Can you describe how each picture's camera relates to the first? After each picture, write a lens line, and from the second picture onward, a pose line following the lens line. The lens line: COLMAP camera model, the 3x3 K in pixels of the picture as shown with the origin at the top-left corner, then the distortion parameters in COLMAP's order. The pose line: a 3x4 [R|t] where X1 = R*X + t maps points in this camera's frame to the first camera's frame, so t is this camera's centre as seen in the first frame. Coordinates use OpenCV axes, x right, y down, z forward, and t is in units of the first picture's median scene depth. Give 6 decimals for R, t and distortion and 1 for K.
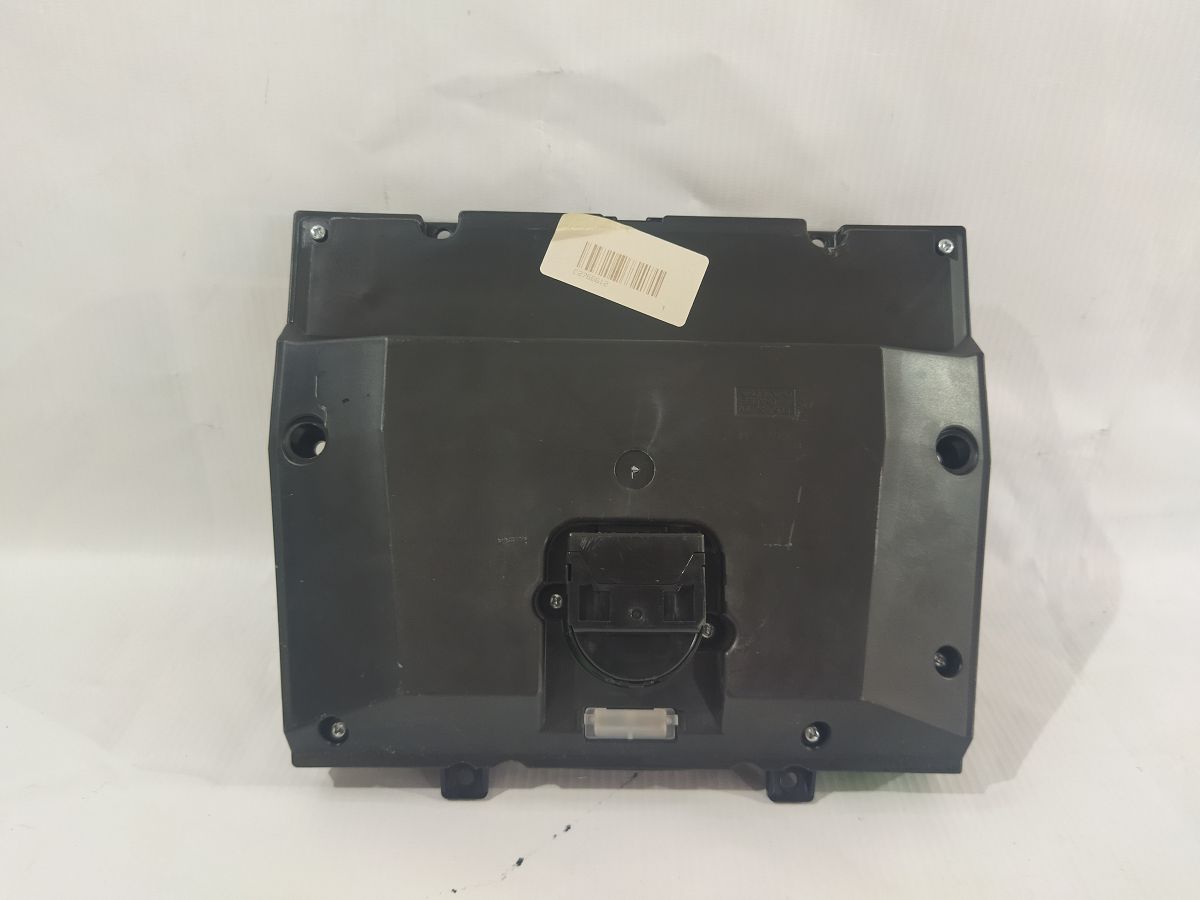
lens RADIAL K [[926.8, 0, 600.0], [0, 926.8, 450.0], [0, 0, 1]] dist [0.054132, -0.172873]
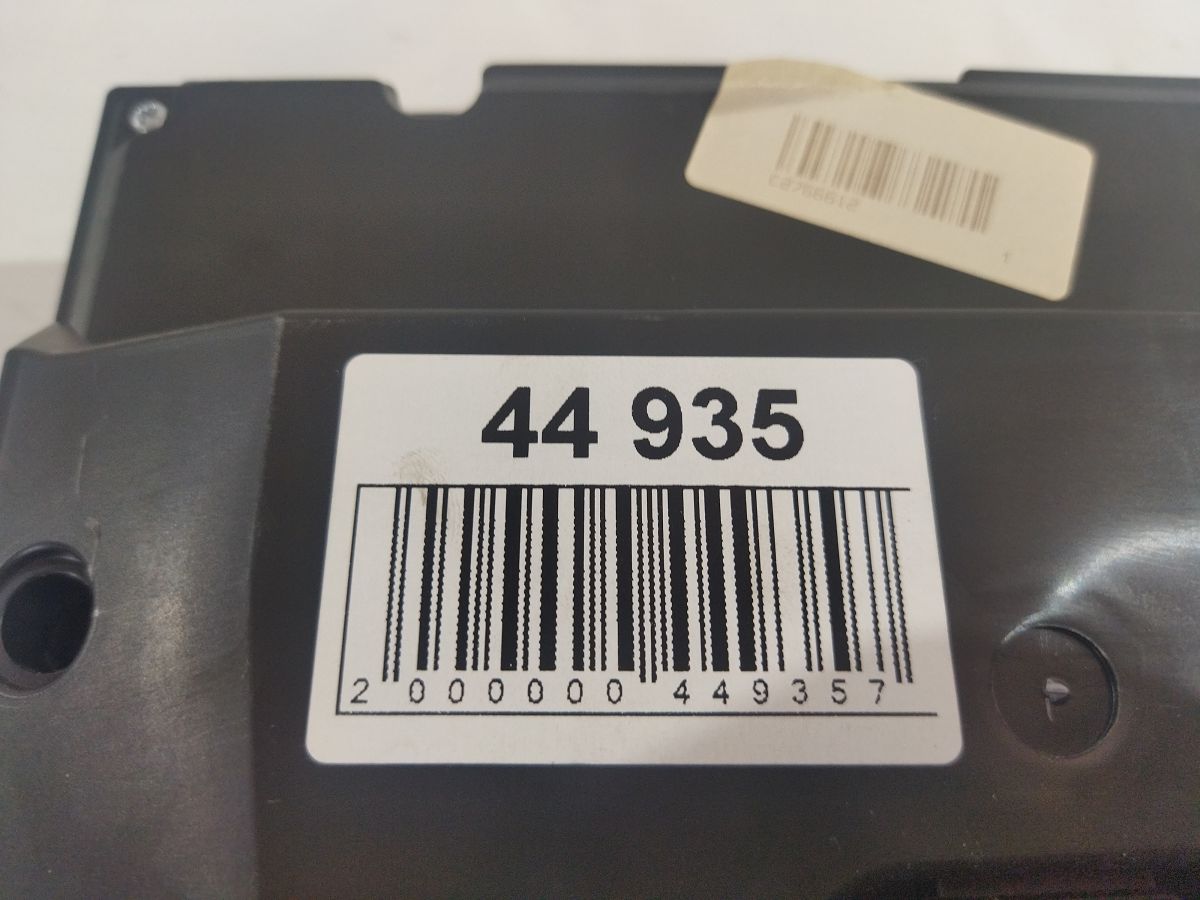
lens RADIAL K [[926.8, 0, 600.0], [0, 926.8, 450.0], [0, 0, 1]] dist [0.054132, -0.172873]
pose [[0.999794, -0.020276, -0.000483, -0.103488], [0.019730, 0.977810, -0.208561, 0.004120], [0.004701, 0.208508, 0.978009, 0.630796]]
